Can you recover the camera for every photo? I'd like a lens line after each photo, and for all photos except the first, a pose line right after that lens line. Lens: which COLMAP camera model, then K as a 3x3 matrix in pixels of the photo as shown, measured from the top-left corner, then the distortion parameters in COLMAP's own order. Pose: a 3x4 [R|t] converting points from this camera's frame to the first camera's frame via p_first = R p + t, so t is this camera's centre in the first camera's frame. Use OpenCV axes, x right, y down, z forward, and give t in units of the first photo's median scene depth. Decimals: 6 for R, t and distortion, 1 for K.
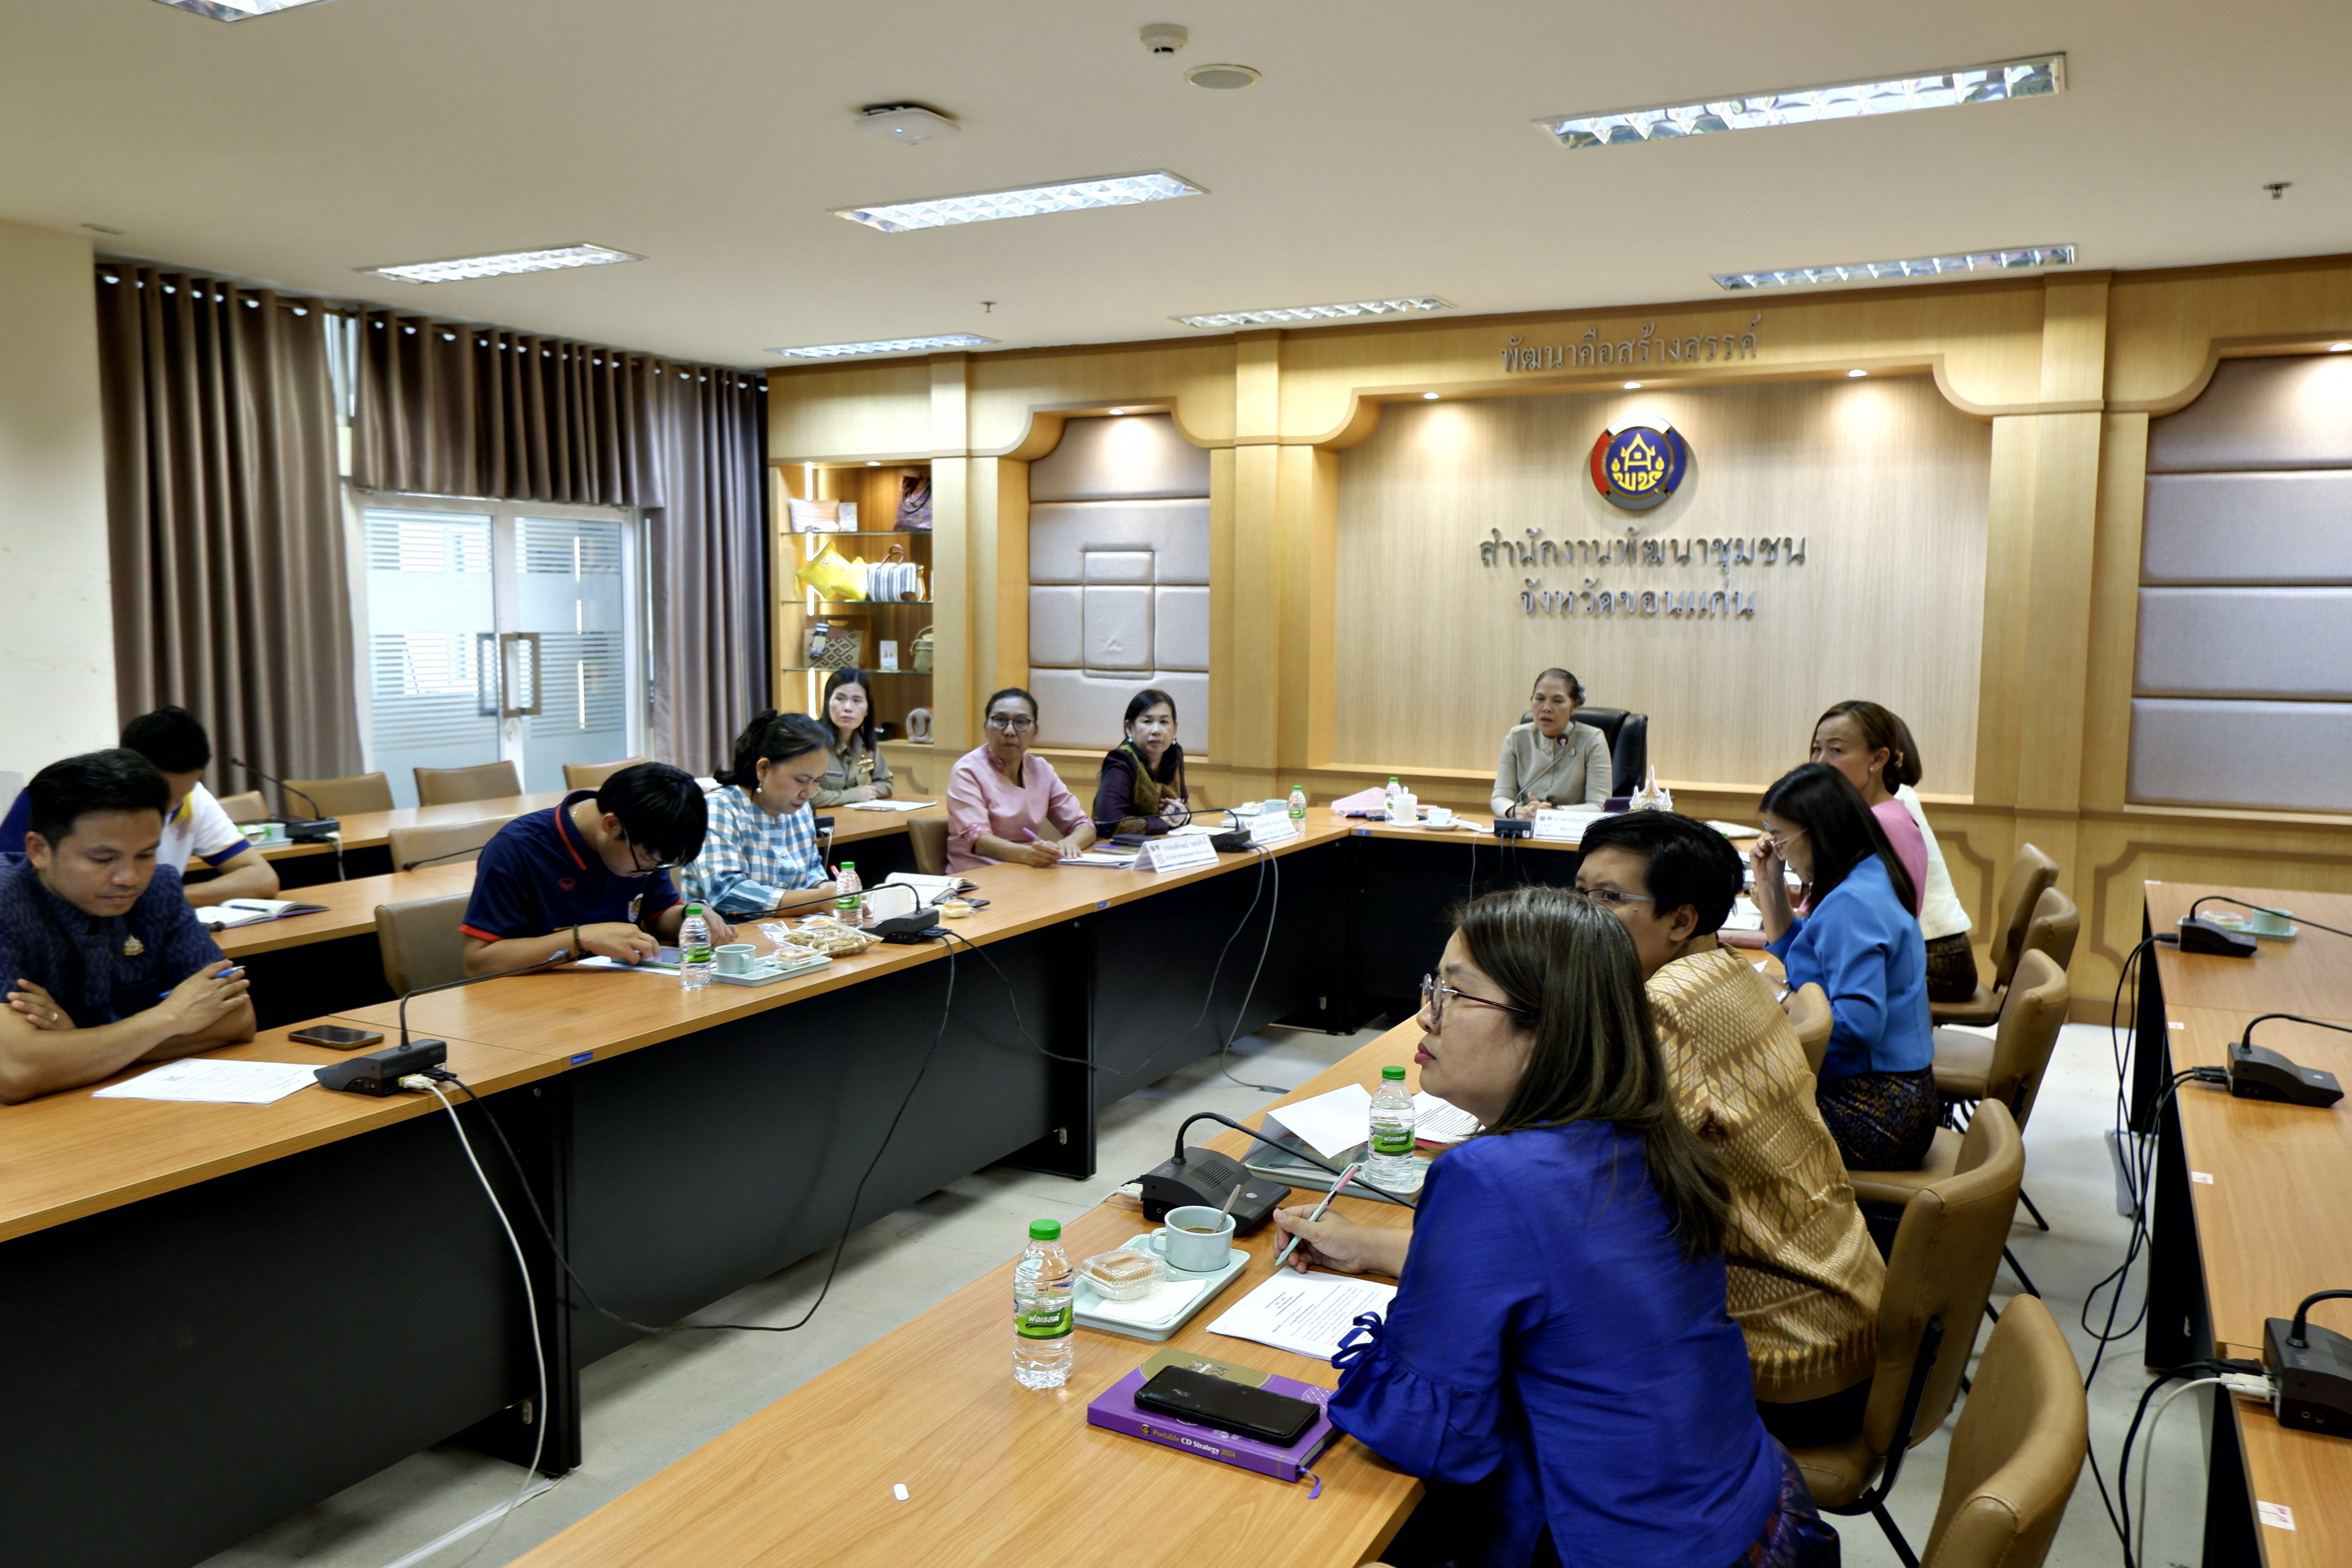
lens RADIAL K [[1567.4, 0, 1176.0], [0, 1567.4, 784.0], [0, 0, 1]] dist [-0.052057, -0.000460]
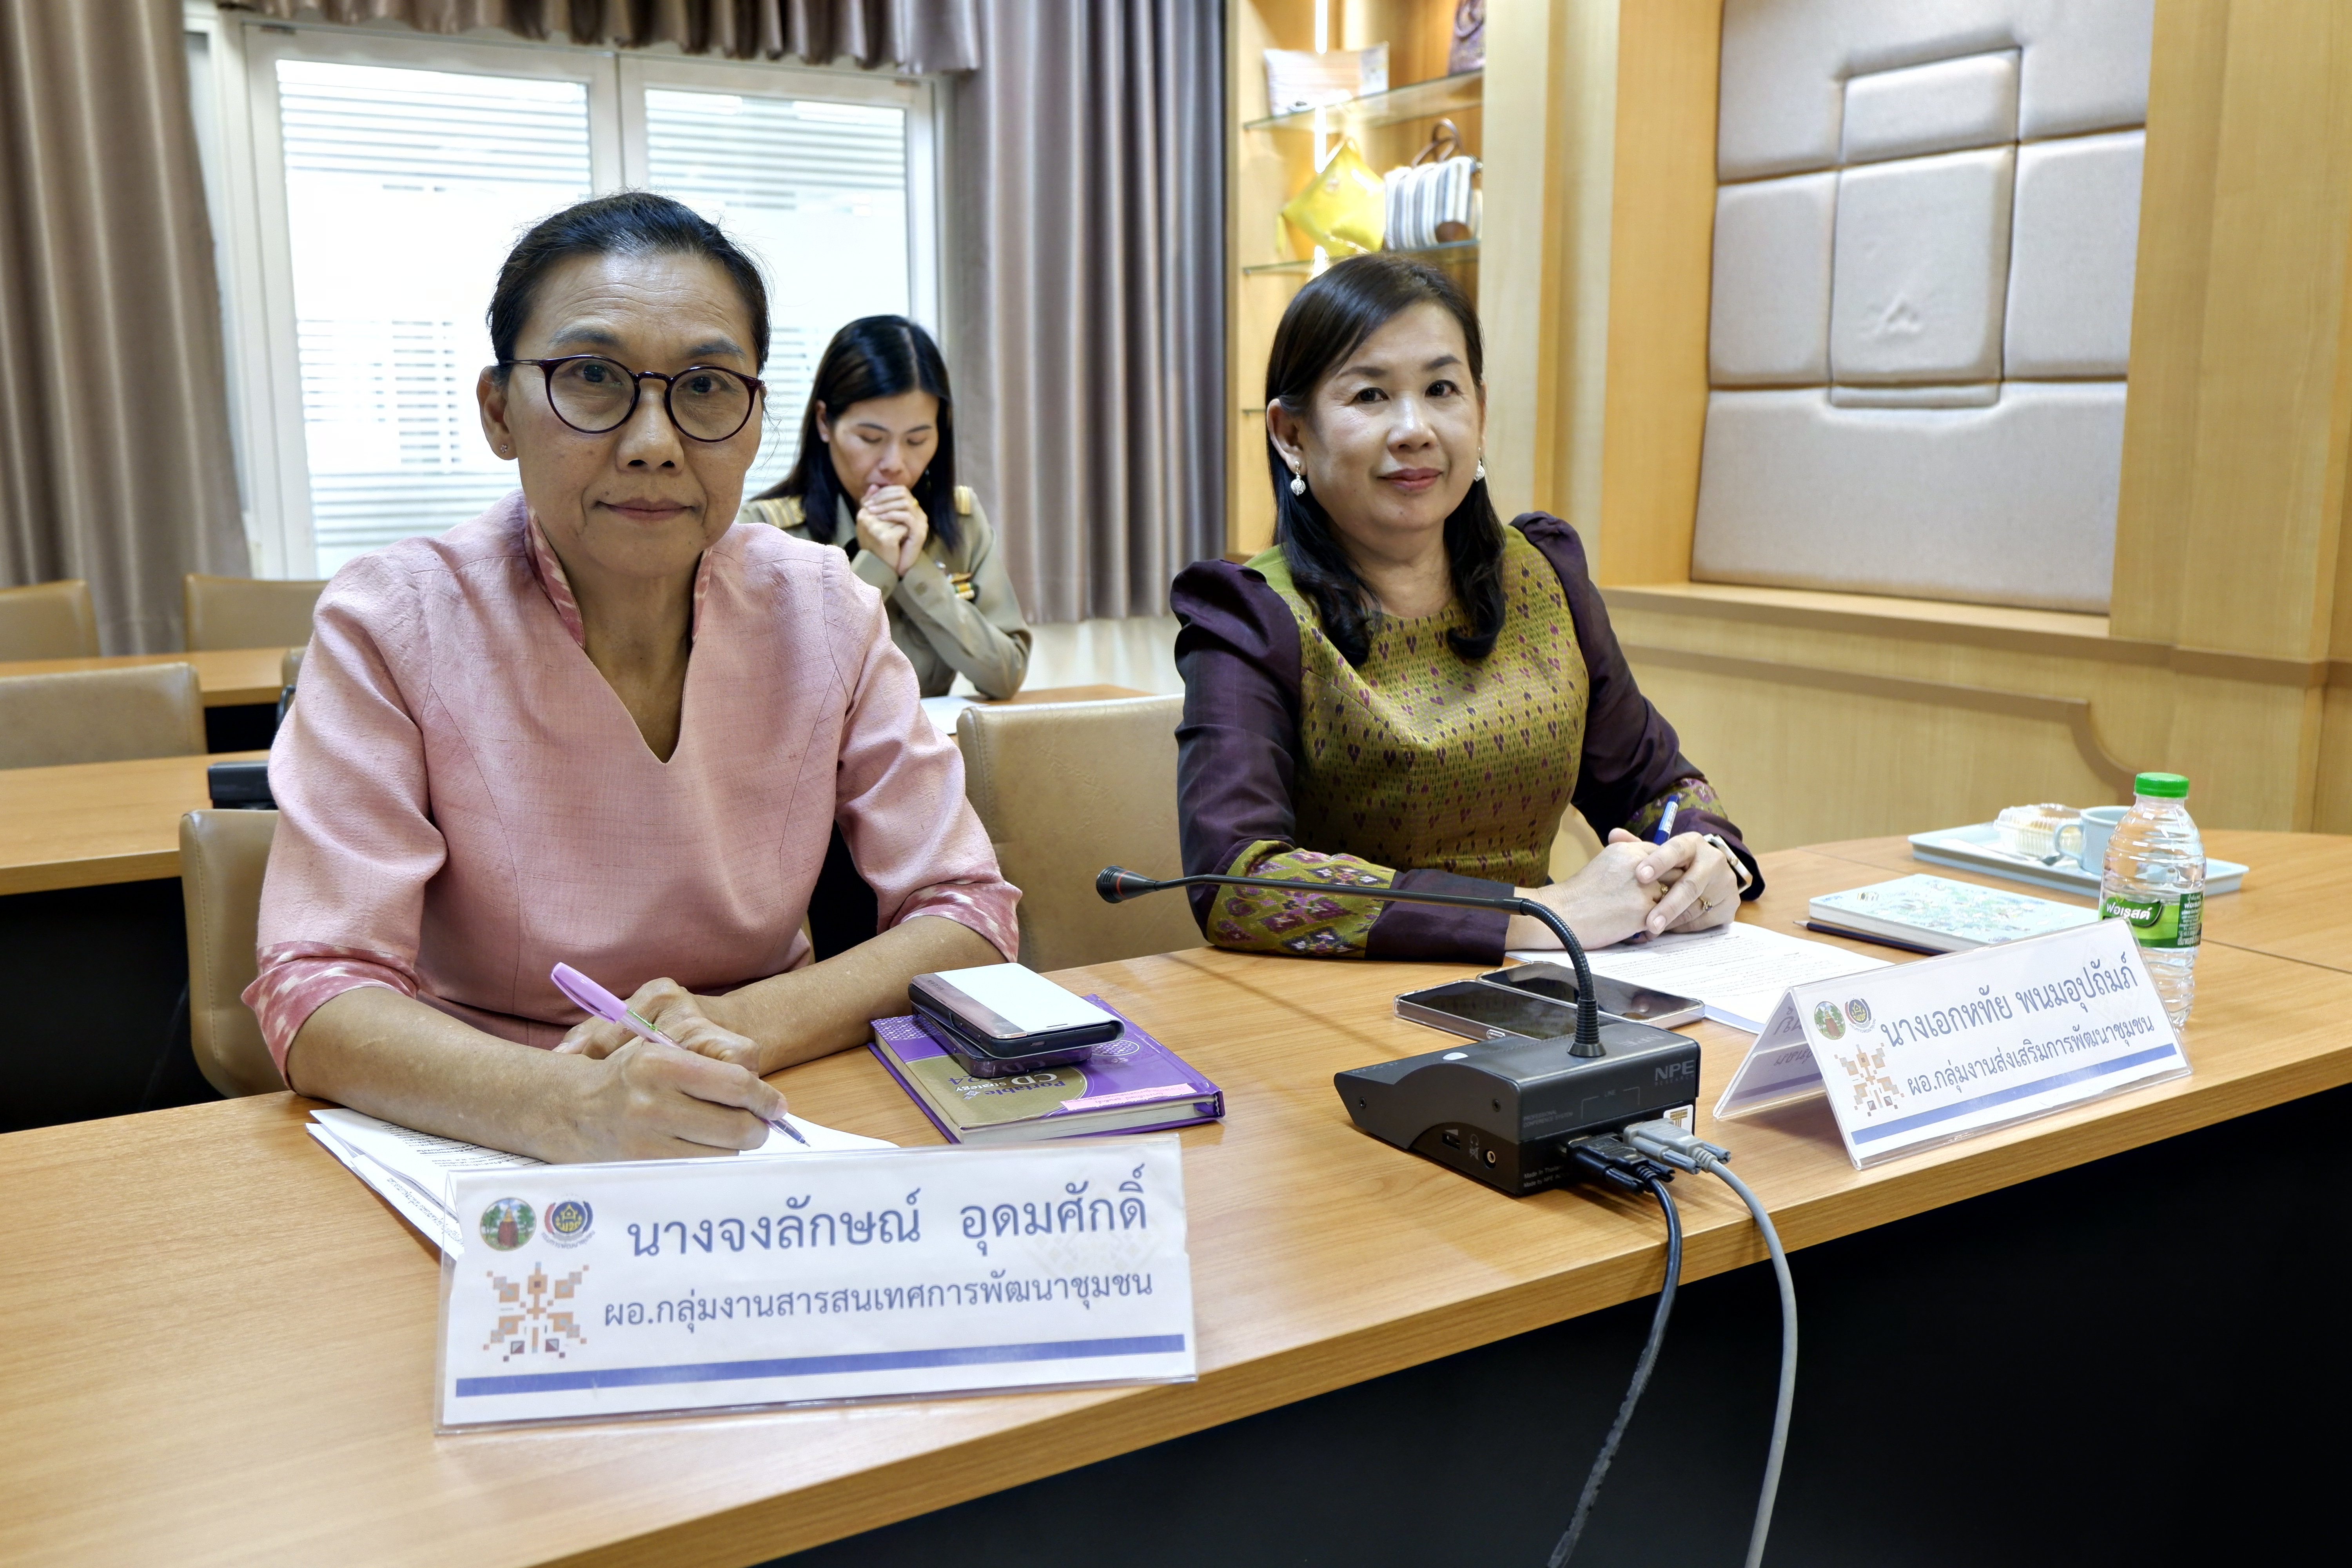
lens RADIAL K [[2038.2, 0, 1176.0], [0, 2038.2, 784.0], [0, 0, 1]] dist [-0.005330, -0.001881]
pose [[0.864299, 0.078084, -0.496880, 0.062730], [-0.044653, 0.995887, 0.078831, -0.007024], [0.500992, -0.045947, 0.864231, 0.477042]]
